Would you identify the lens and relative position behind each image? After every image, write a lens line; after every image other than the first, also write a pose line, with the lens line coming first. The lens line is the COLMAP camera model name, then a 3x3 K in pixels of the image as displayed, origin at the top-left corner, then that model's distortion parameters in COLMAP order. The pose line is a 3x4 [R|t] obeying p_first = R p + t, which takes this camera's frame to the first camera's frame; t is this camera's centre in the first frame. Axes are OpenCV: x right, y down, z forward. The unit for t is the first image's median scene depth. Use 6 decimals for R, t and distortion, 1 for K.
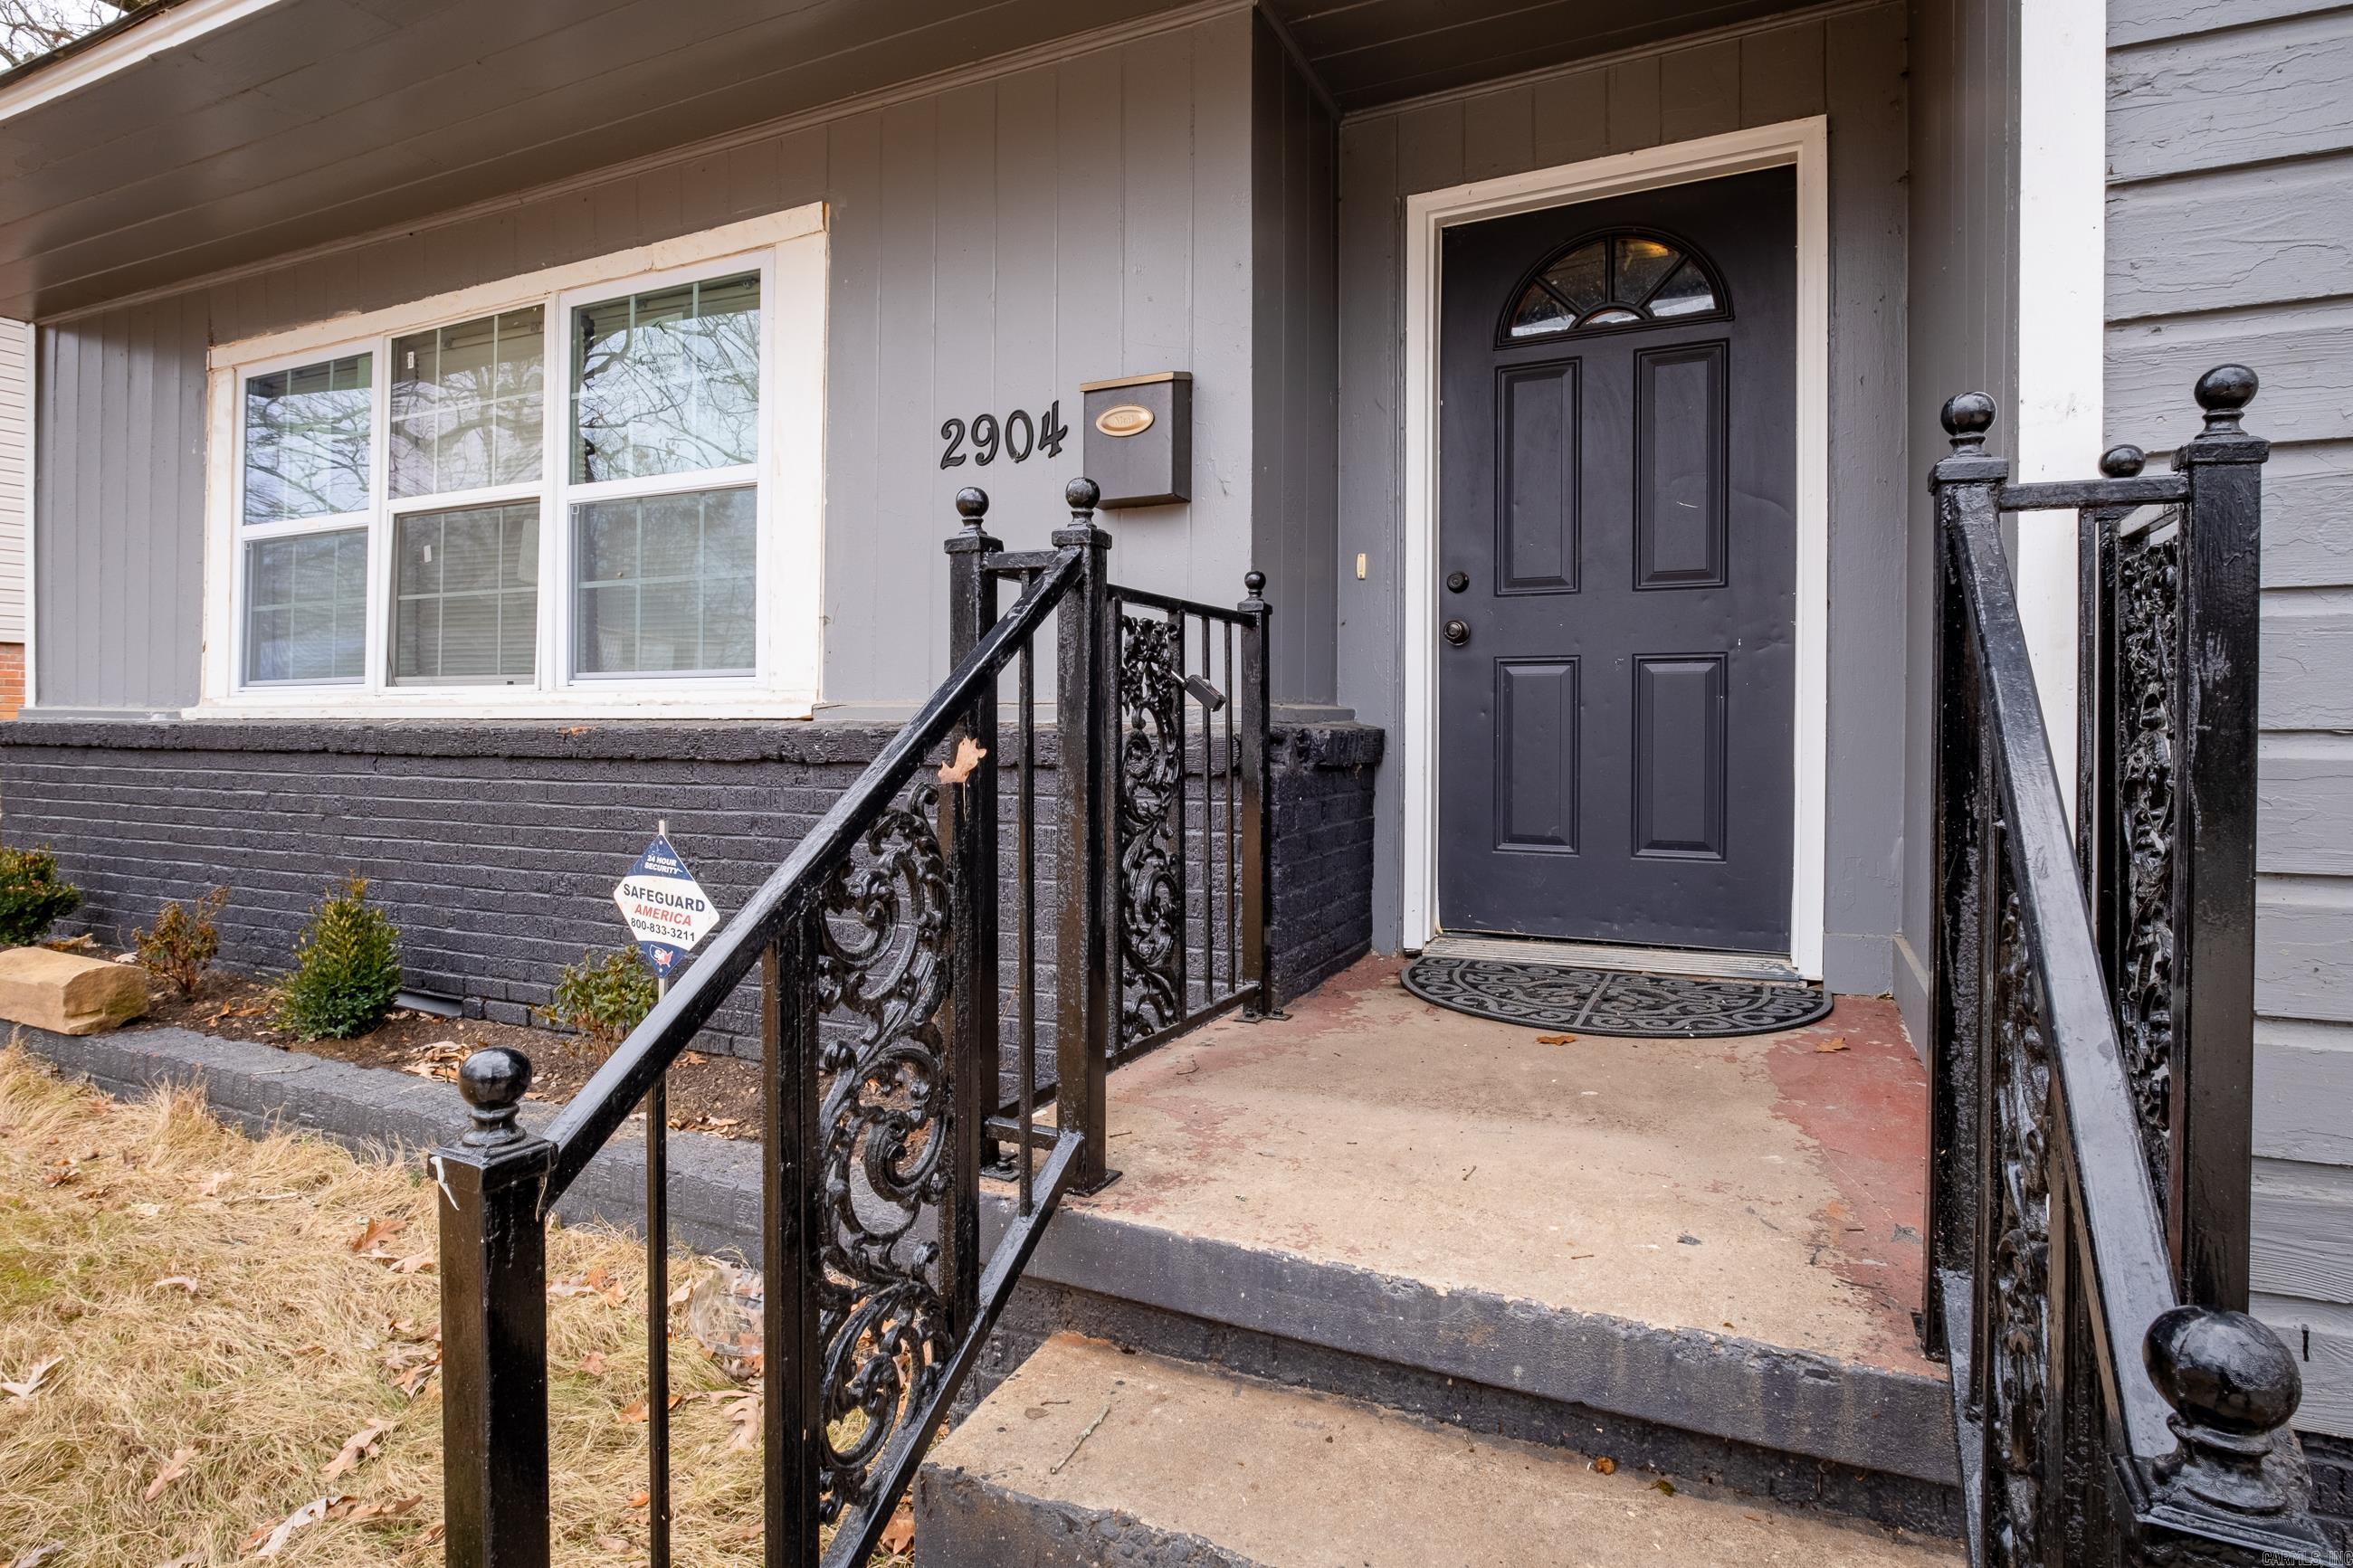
lens RADIAL K [[1281.9, 0, 1227.8], [0, 1281.9, 785.8], [0, 0, 1]] dist [-0.021049, 0.006178]
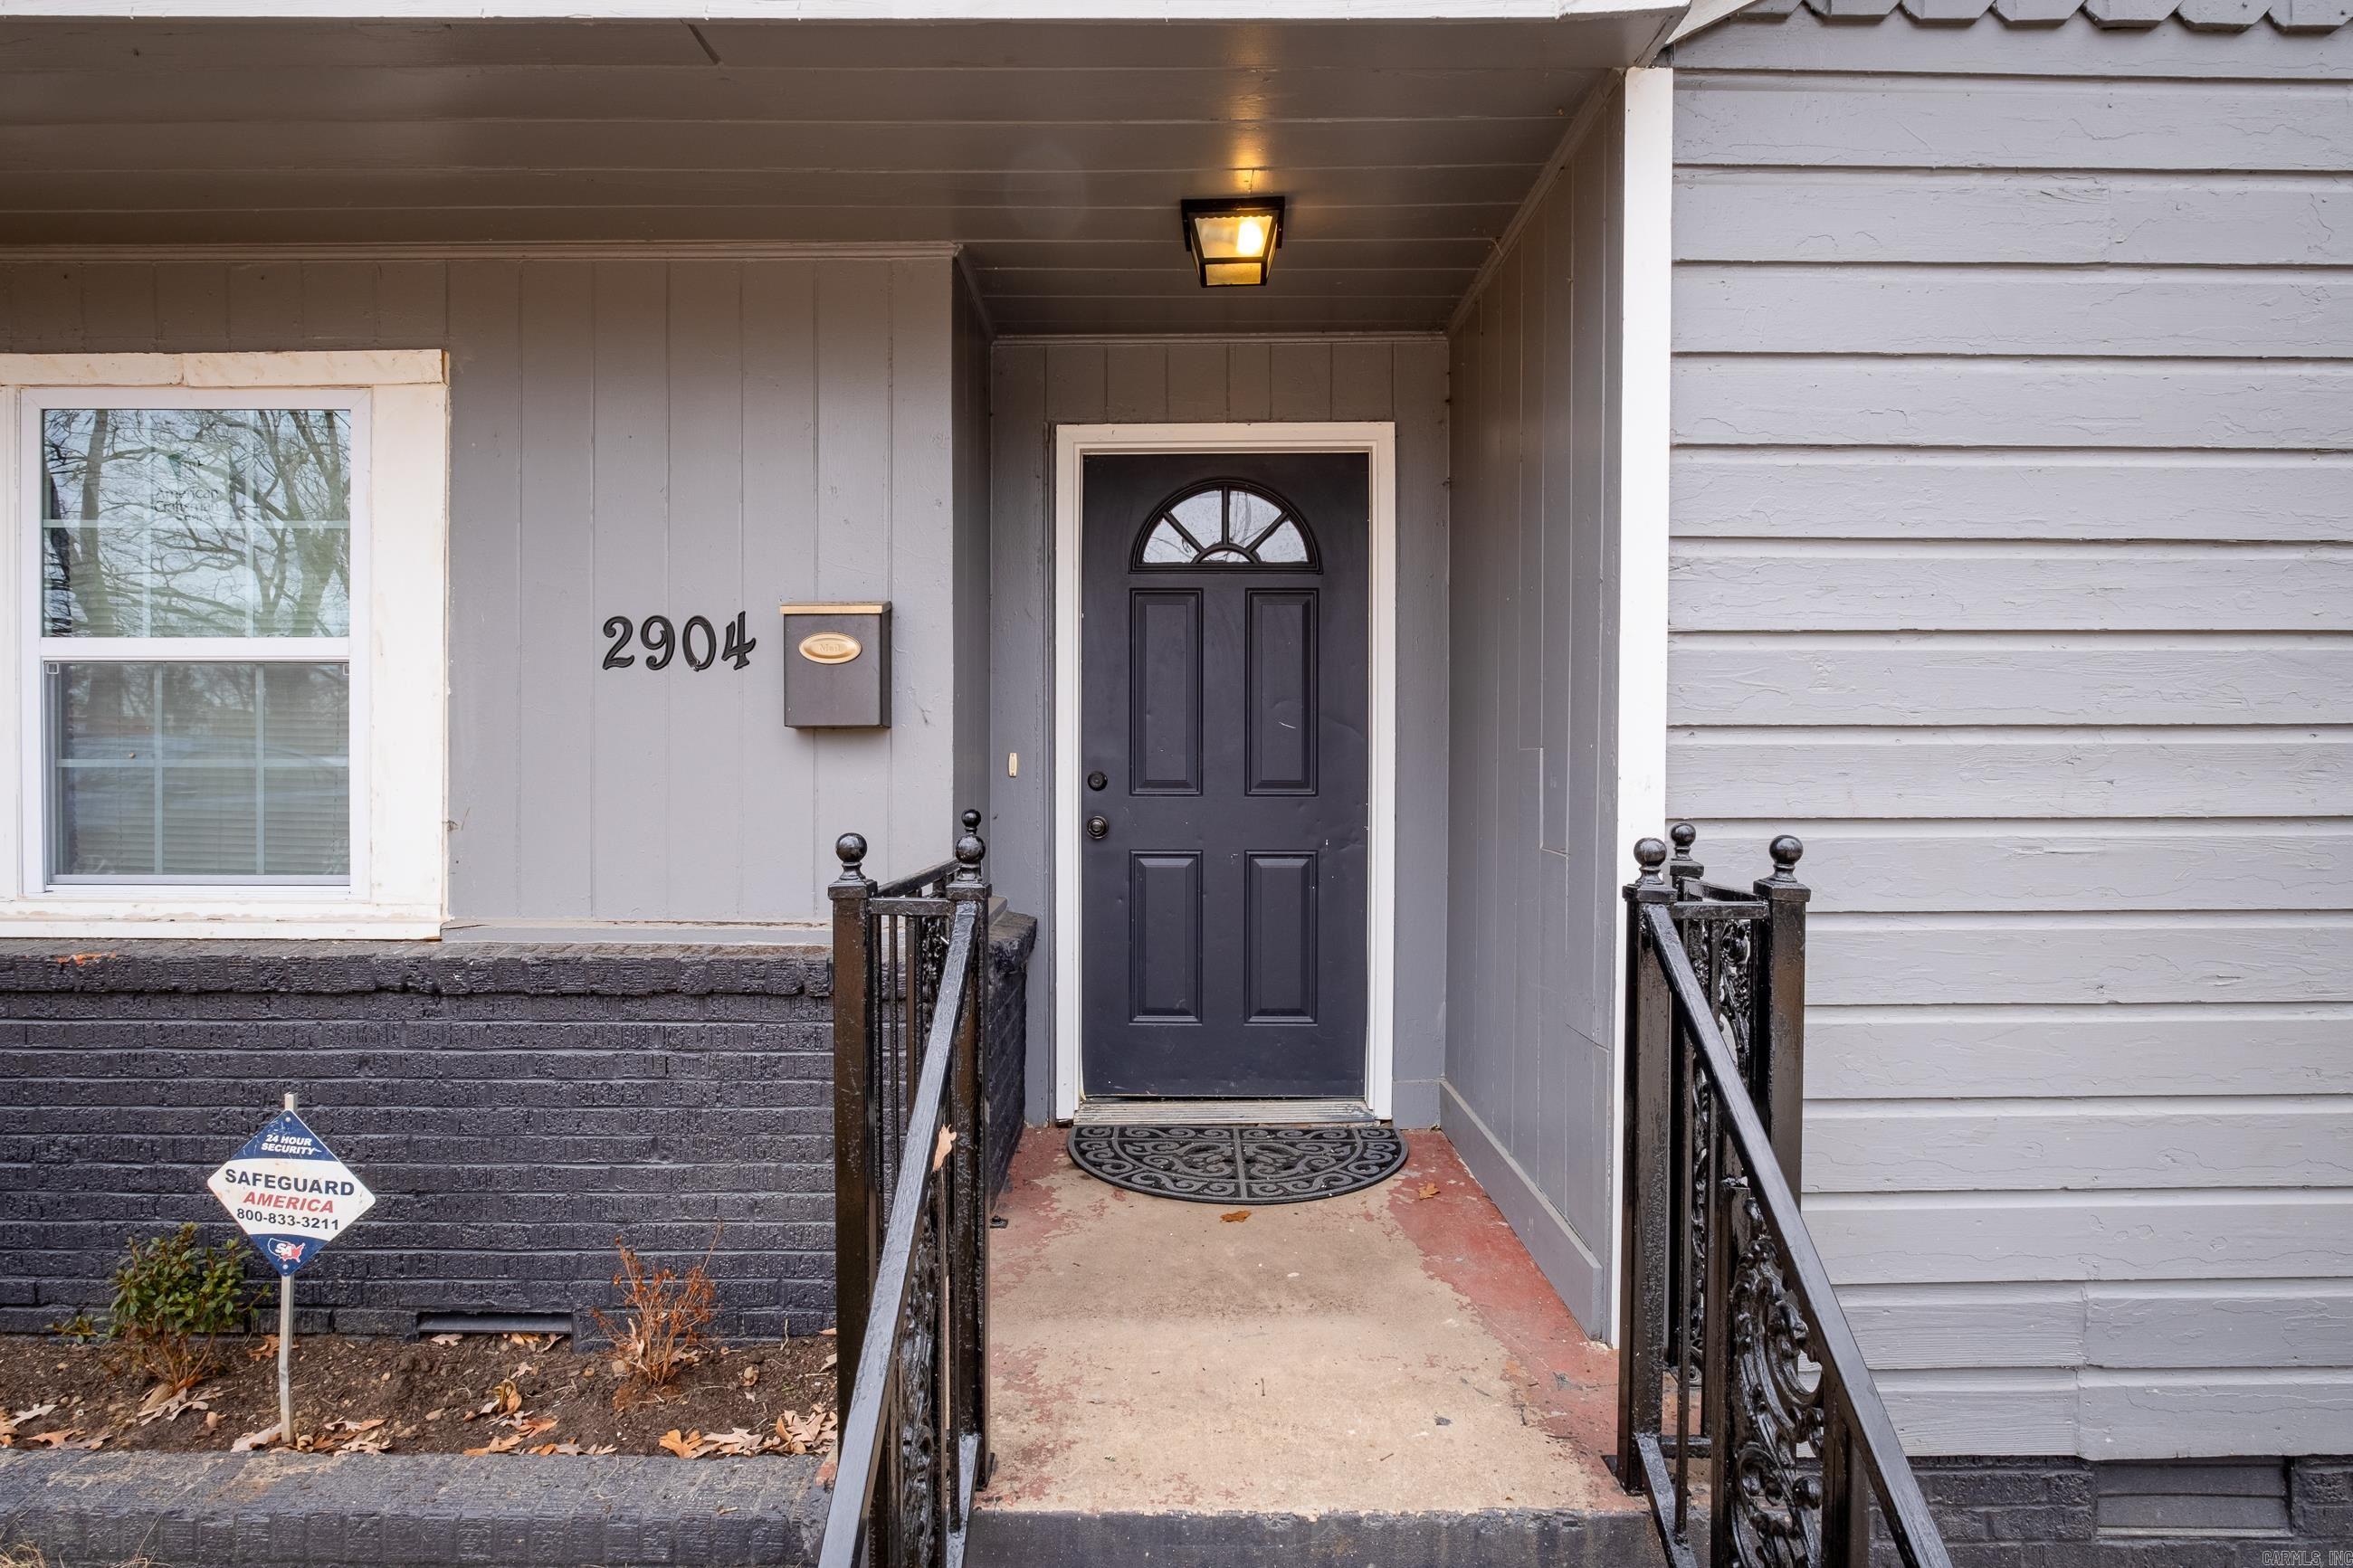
lens RADIAL K [[1281.9, 0, 1227.8], [0, 1281.9, 785.8], [0, 0, 1]] dist [-0.021049, 0.006178]
pose [[0.887369, 0.007156, 0.461003, -0.254801], [-0.009242, 0.999955, 0.002268, -0.172637], [-0.460966, -0.006273, 0.887395, -0.044592]]
